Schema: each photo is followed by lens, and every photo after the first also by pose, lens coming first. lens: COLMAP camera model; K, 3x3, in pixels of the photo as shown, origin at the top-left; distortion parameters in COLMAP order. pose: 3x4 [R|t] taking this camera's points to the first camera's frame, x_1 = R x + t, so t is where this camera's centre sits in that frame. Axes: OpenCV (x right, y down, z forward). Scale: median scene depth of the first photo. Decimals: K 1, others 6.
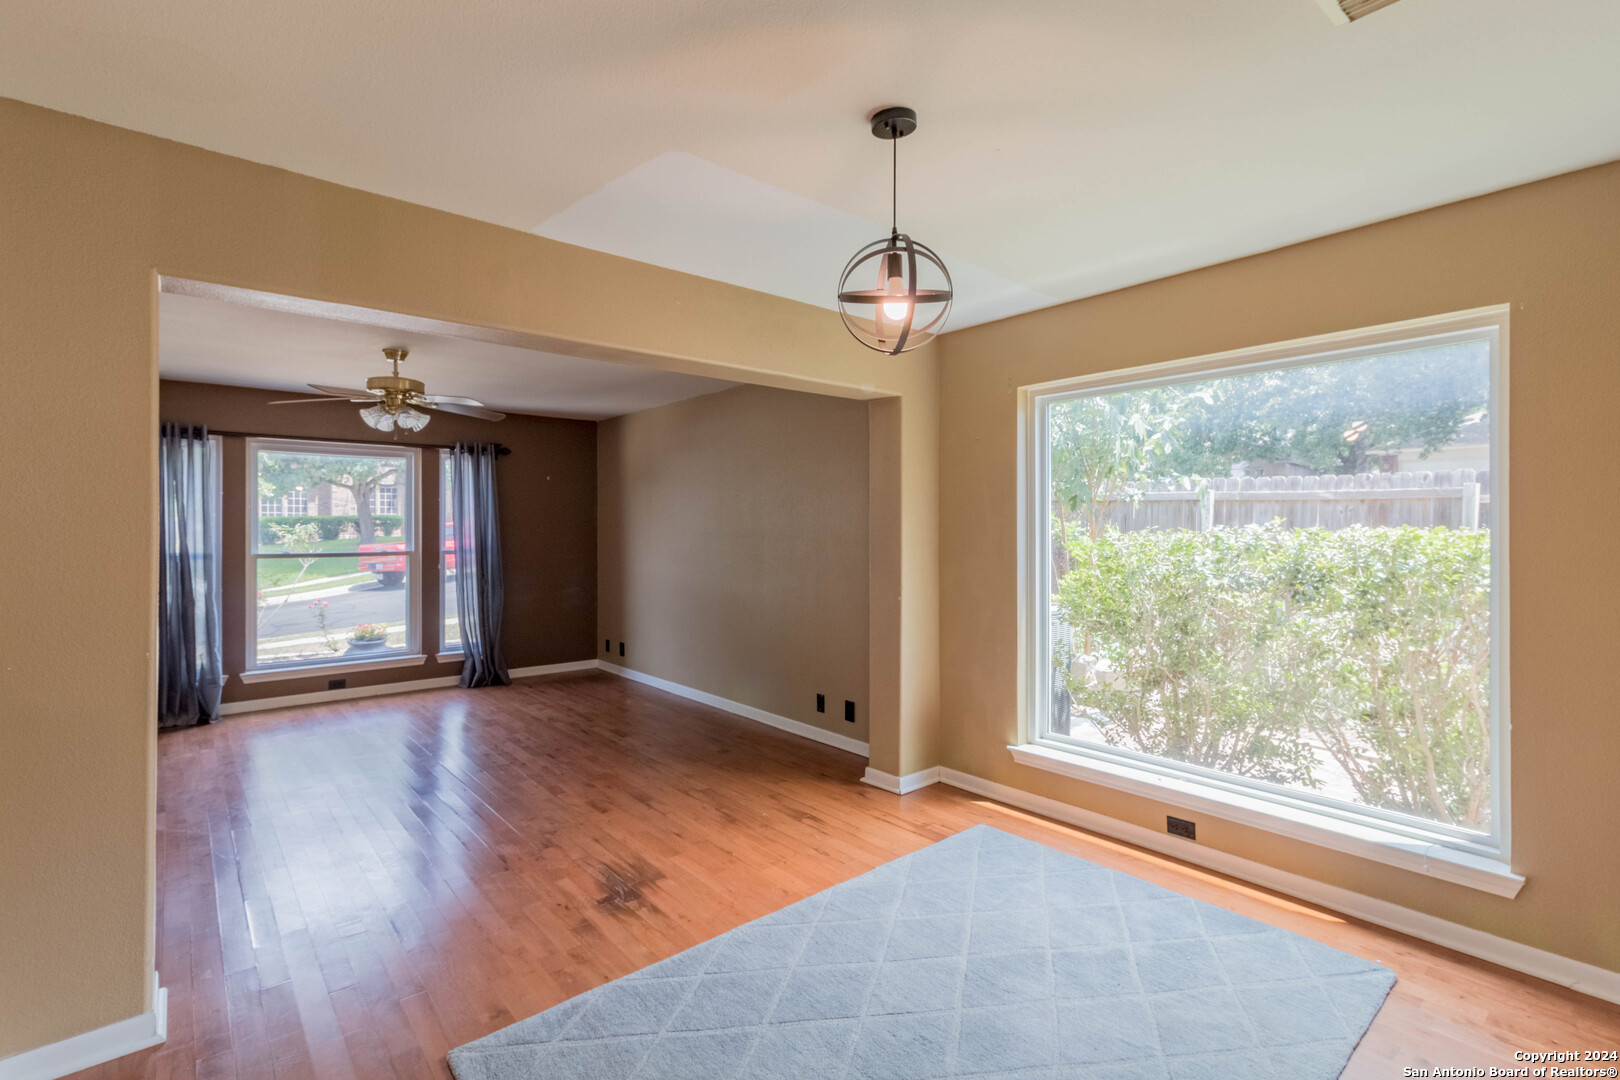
lens RADIAL K [[759.0, 0, 815.1], [0, 759.0, 530.6], [0, 0, 1]] dist [0.005953, 0.000610]
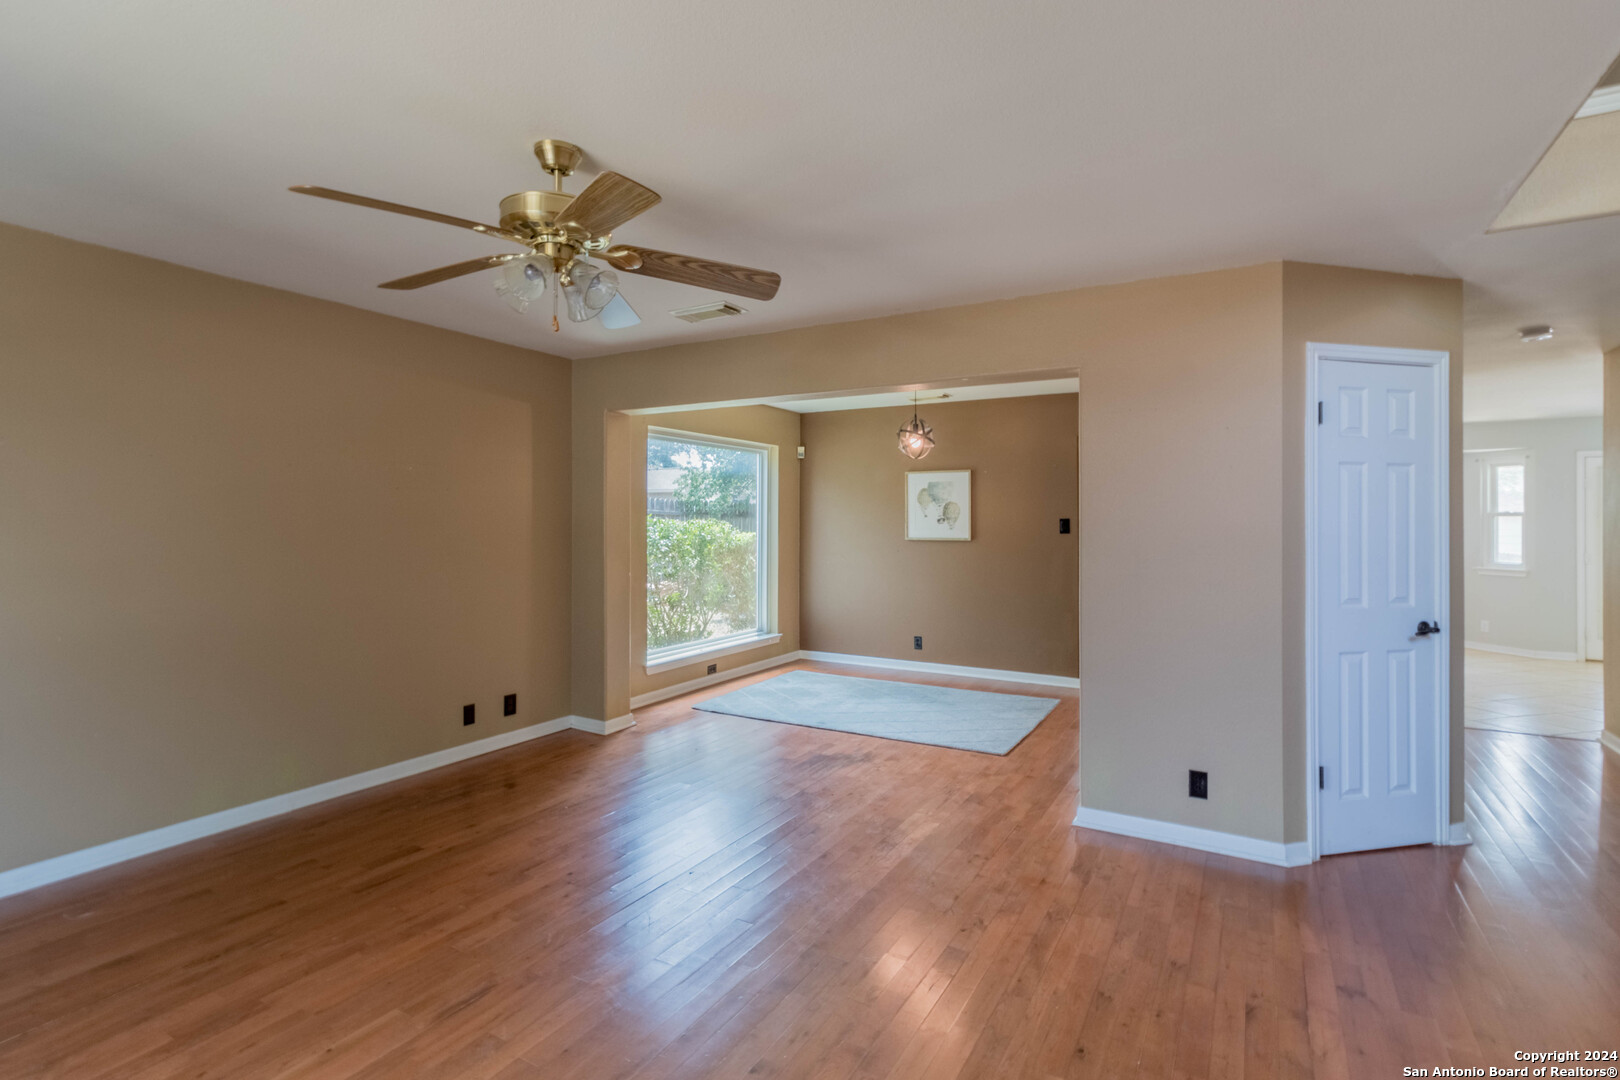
lens RADIAL K [[774.5, 0, 819.6], [0, 774.5, 516.0], [0, 0, 1]] dist [0.003135, 0.000087]
pose [[-0.341934, 0.003781, 0.939716, -1.081457], [-0.001501, 0.999988, -0.004569, -0.001658], [-0.939723, -0.002973, -0.341924, 1.016031]]
